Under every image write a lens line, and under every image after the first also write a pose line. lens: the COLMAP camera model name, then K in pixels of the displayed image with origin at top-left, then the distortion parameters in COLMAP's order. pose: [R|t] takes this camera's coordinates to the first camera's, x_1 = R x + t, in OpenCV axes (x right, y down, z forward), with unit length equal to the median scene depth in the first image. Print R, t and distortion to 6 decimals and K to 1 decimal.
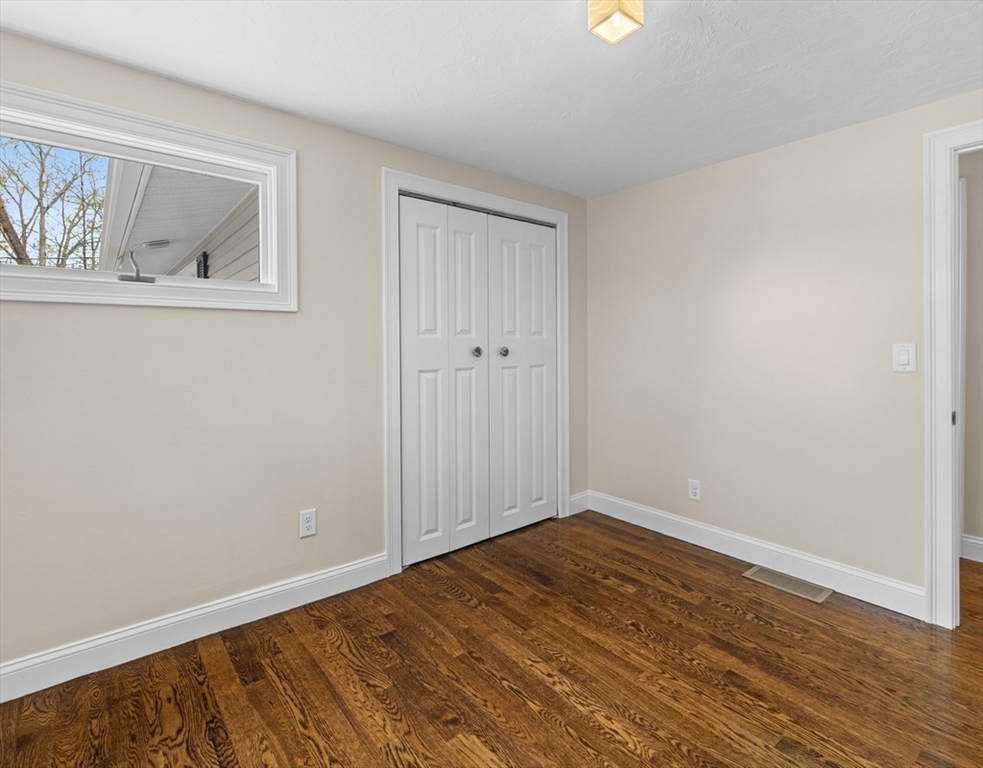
lens RADIAL K [[490.0, 0, 494.6], [0, 490.0, 348.8], [0, 0, 1]] dist [0.001410, 0.000781]
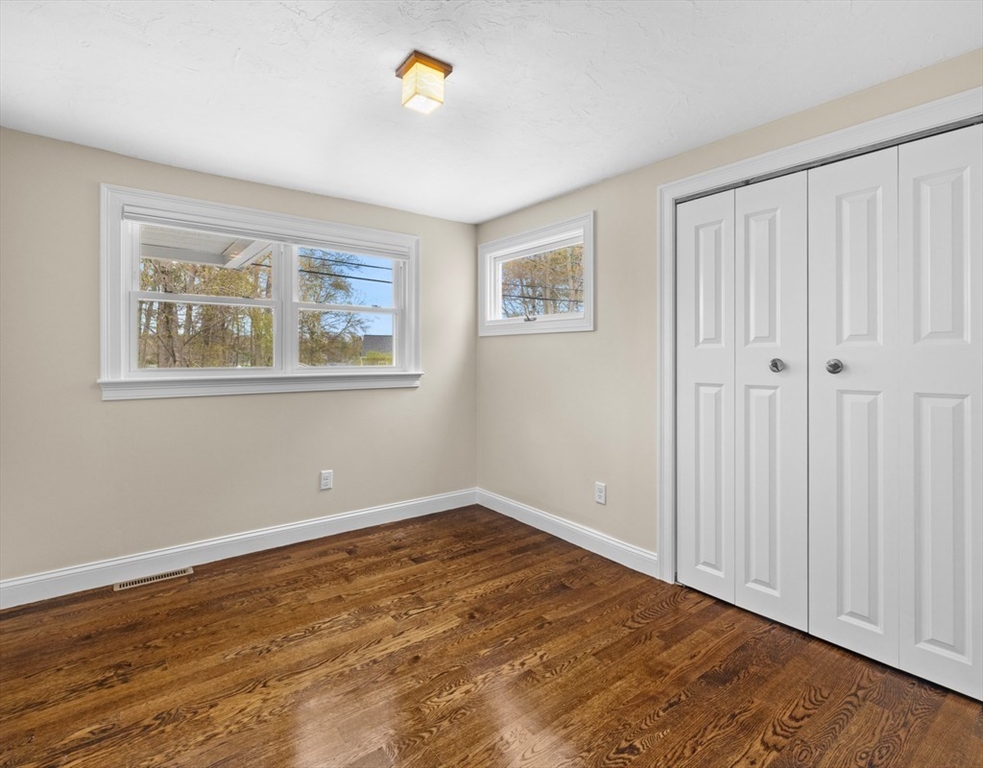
lens RADIAL K [[491.2, 0, 491.3], [0, 491.2, 360.7], [0, 0, 1]] dist [-0.000368, 0.000432]
pose [[-0.034378, 0.009080, -0.999368, 1.006075], [-0.012247, 0.999880, 0.009506, -0.004125], [0.999334, 0.012566, -0.034263, 0.819044]]
